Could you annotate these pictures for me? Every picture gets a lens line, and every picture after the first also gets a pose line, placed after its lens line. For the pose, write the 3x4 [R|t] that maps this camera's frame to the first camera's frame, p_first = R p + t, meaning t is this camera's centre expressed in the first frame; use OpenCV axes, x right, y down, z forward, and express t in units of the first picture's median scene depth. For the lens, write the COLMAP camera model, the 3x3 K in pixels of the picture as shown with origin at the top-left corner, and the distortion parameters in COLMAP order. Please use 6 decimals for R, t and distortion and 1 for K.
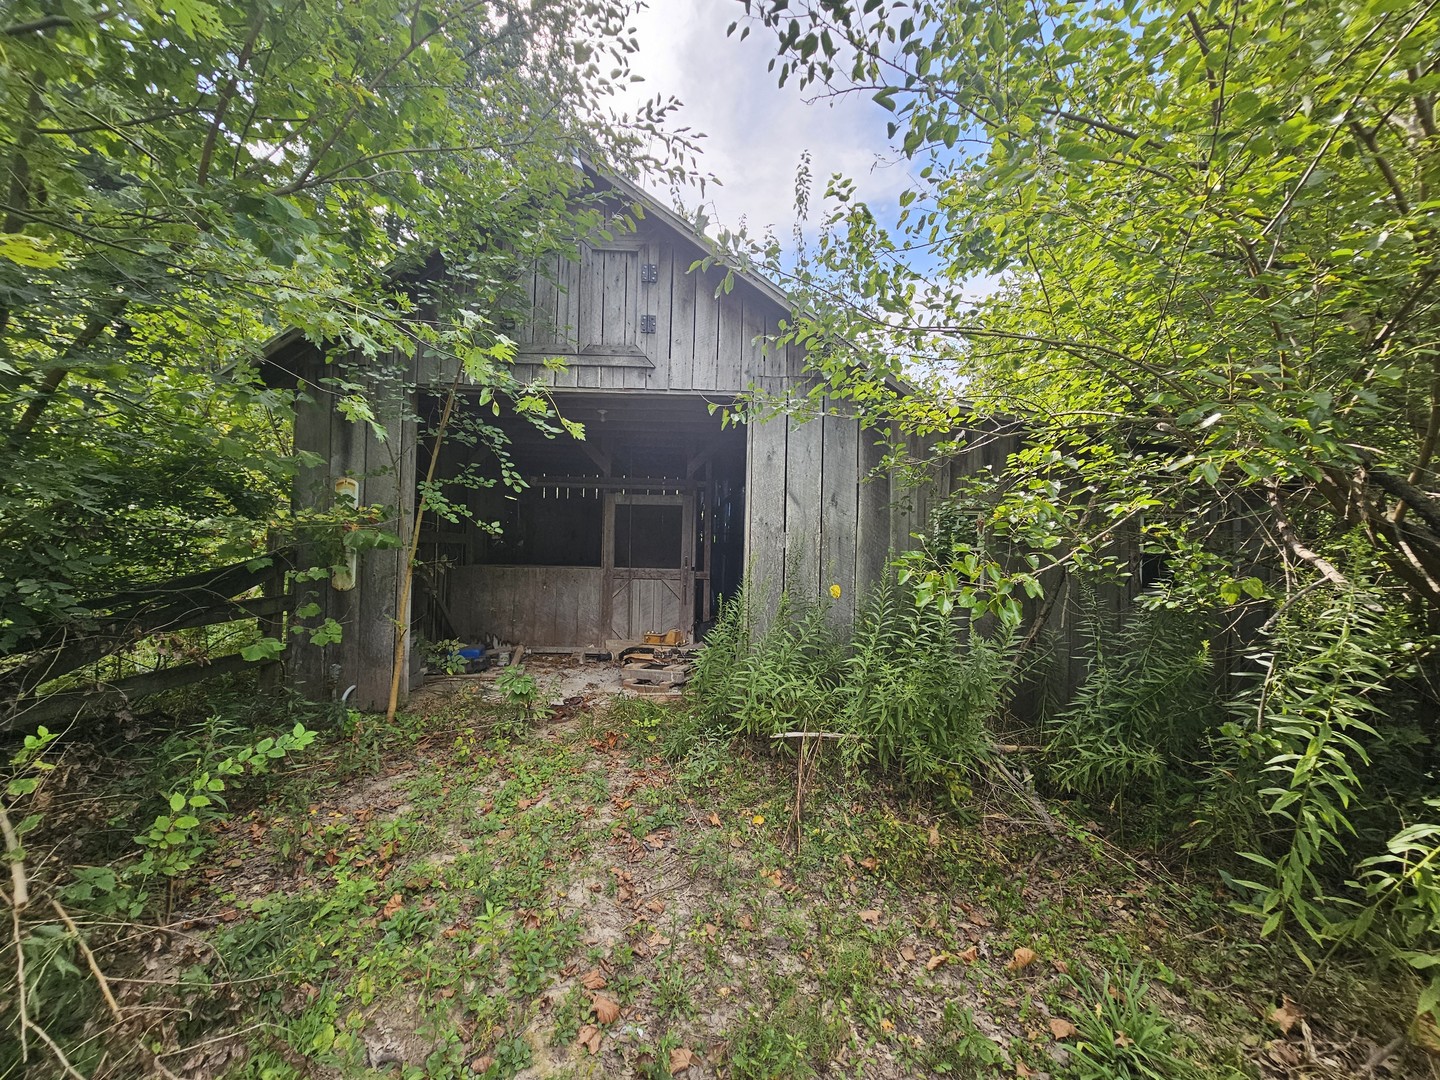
lens RADIAL K [[581.0, 0, 721.3], [0, 581.0, 538.3], [0, 0, 1]] dist [0.002505, 0.000175]
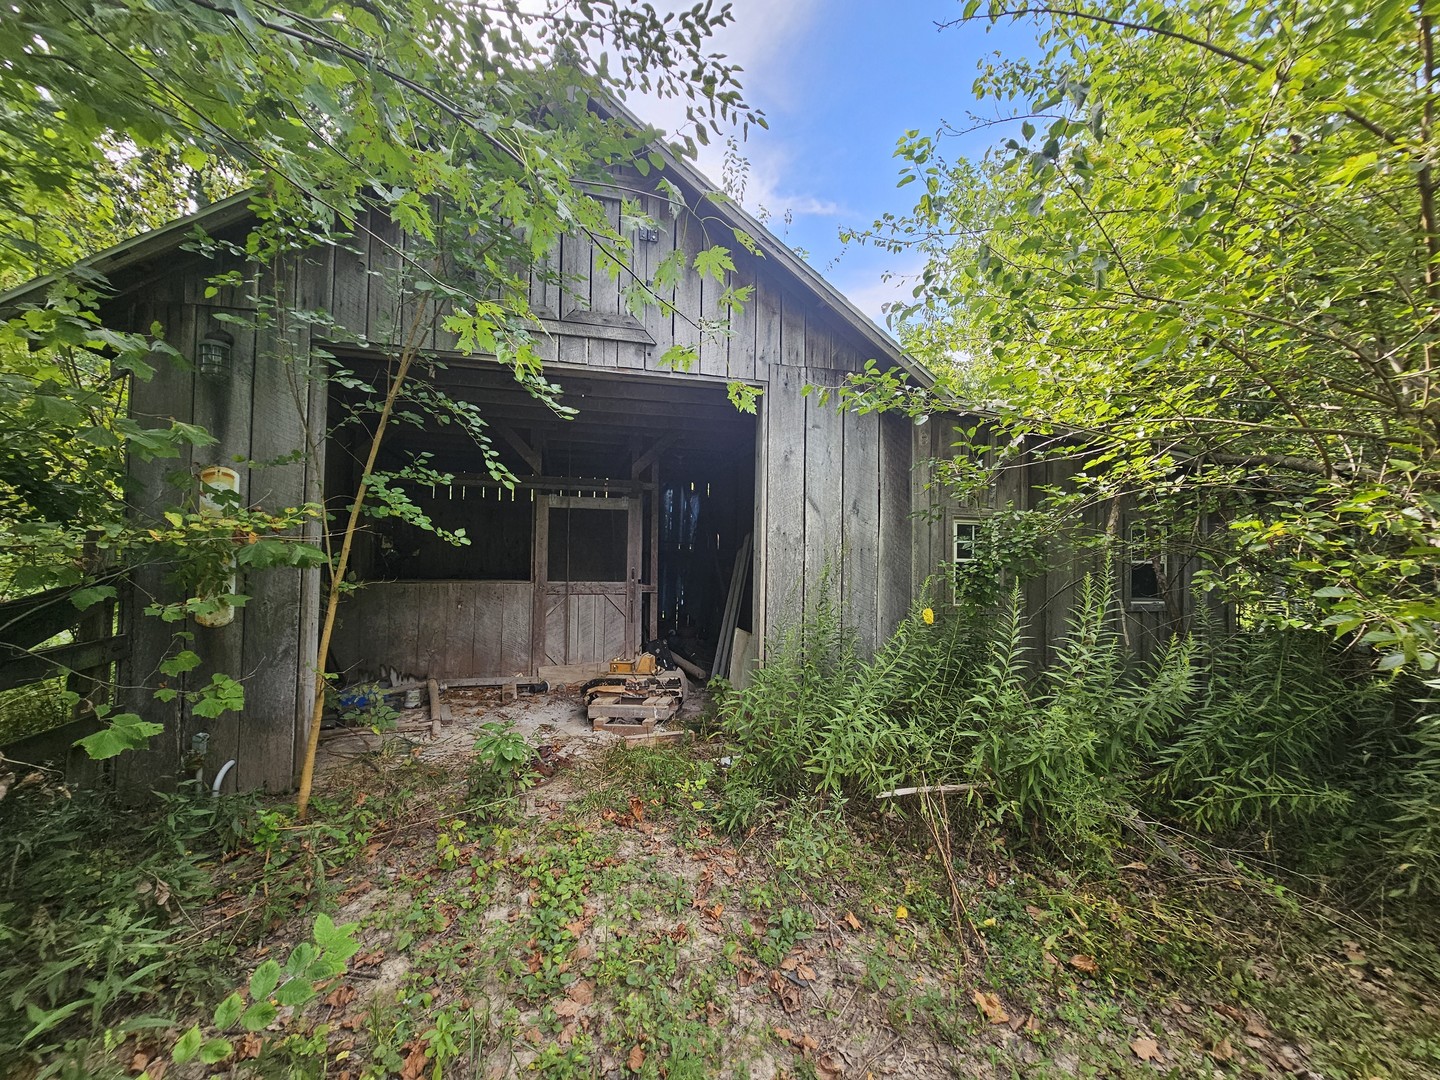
lens RADIAL K [[581.0, 0, 719.2], [0, 581.0, 539.4], [0, 0, 1]] dist [0.002505, 0.000175]
pose [[0.972775, 0.000958, 0.231748, -0.218809], [0.000475, 0.999981, -0.006126, -0.010380], [-0.231750, 0.006070, 0.972756, 0.173612]]
